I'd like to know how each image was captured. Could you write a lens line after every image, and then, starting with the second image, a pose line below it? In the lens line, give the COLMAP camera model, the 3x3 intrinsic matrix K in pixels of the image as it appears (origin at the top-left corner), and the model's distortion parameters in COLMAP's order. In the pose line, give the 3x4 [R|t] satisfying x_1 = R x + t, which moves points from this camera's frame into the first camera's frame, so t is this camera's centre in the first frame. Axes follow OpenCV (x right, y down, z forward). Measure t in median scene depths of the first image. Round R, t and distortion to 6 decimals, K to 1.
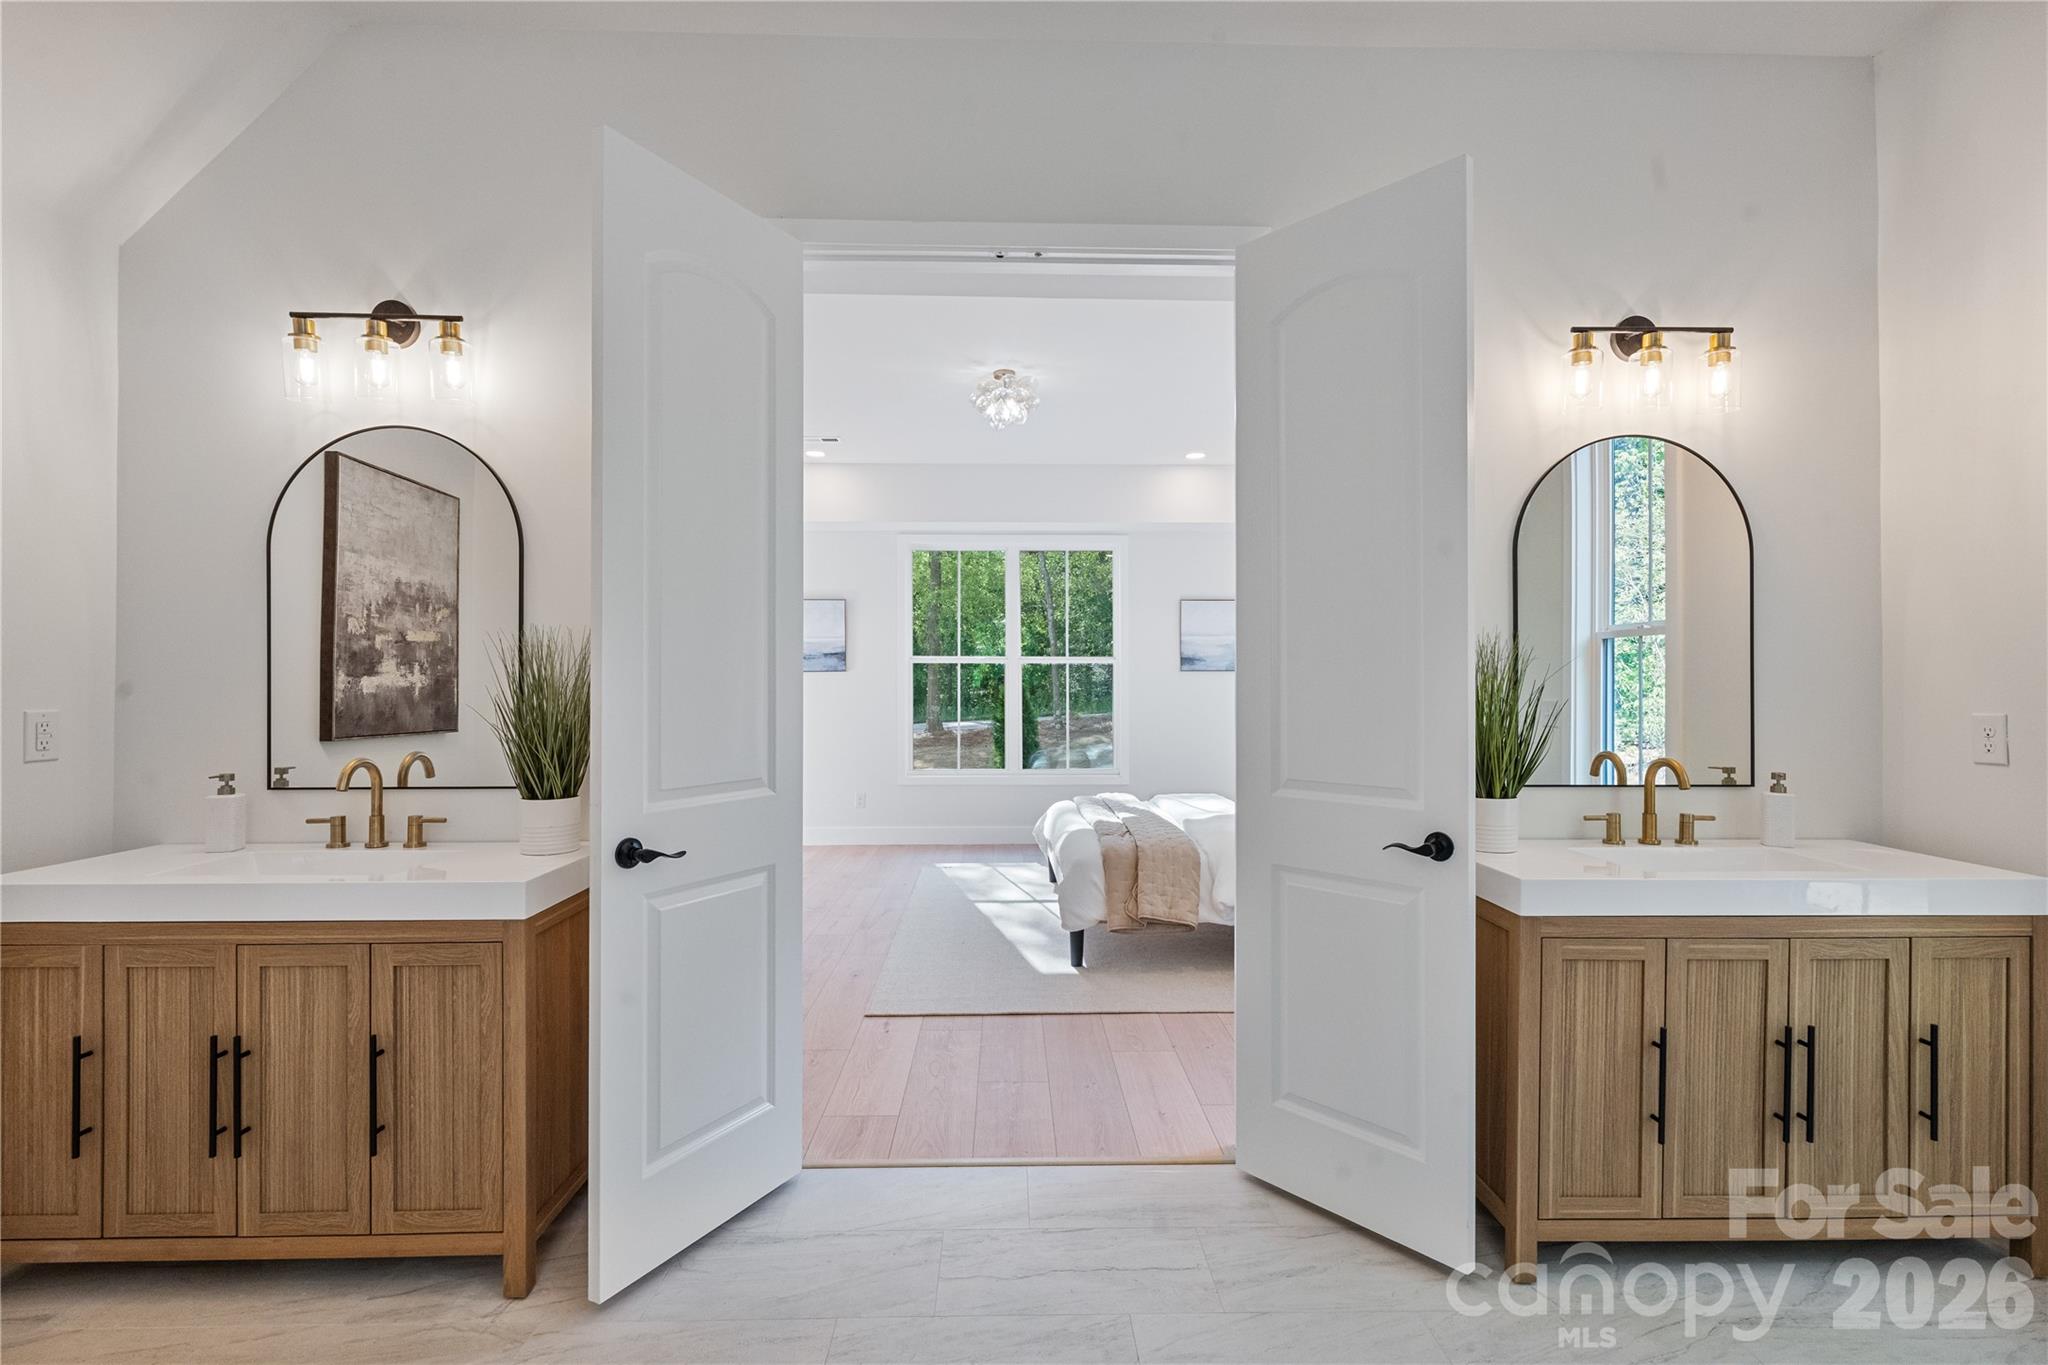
lens RADIAL K [[944.5, 0, 1026.8], [0, 944.5, 669.5], [0, 0, 1]] dist [-0.002353, -0.000083]
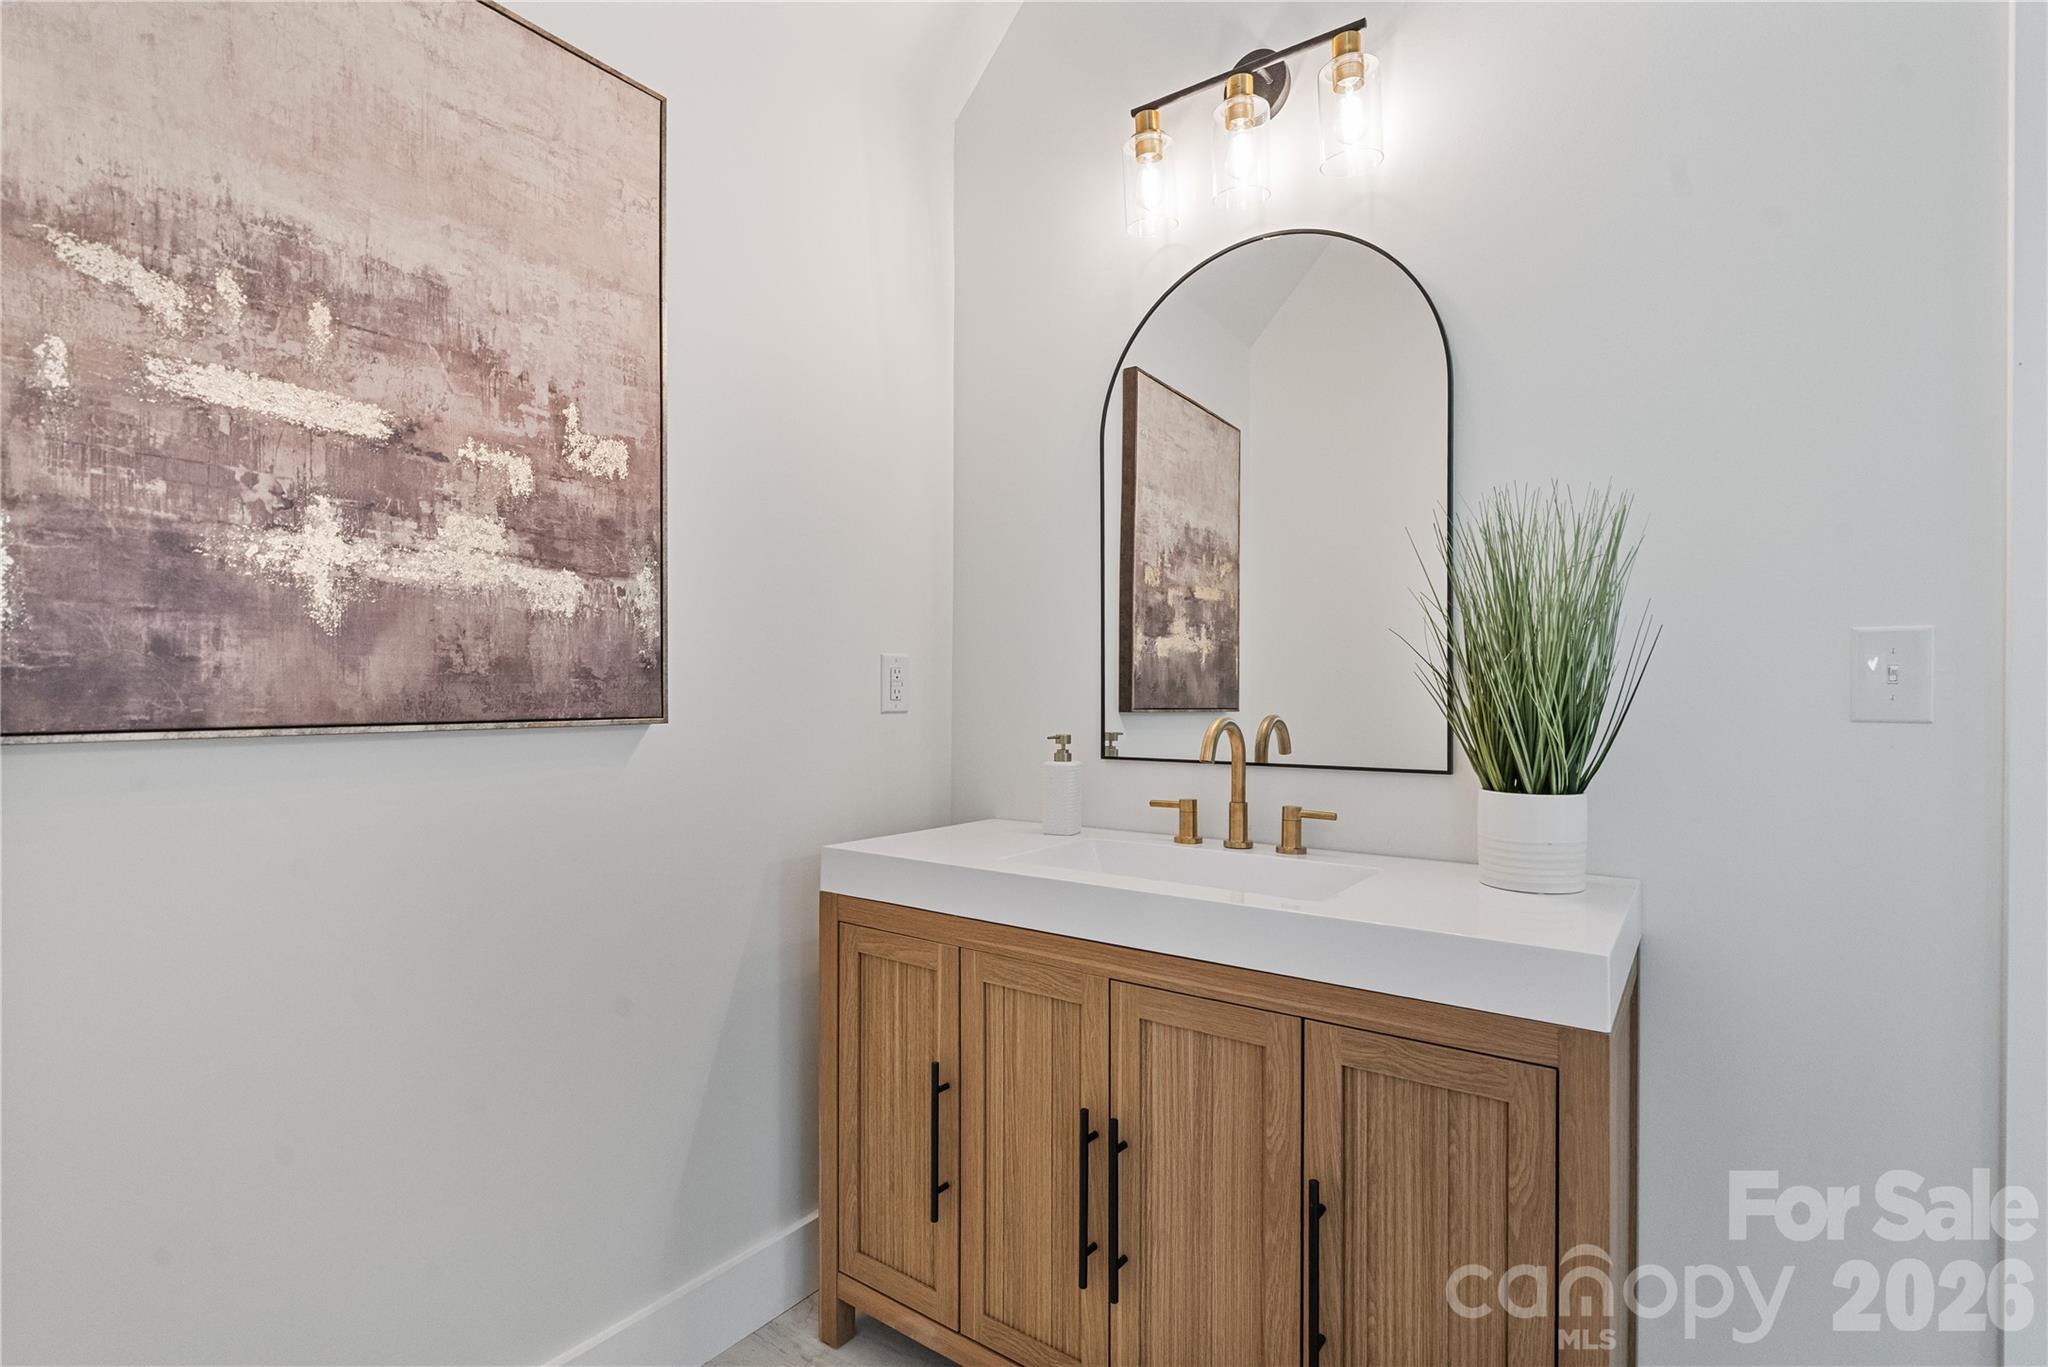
lens RADIAL K [[944.5, 0, 1018.7], [0, 944.5, 692.0], [0, 0, 1]] dist [-0.002353, -0.000083]
pose [[0.790189, -0.000158, -0.612863, -0.401416], [0.004874, 0.999970, 0.006026, 0.070723], [0.612844, -0.007749, 0.790166, 0.362928]]
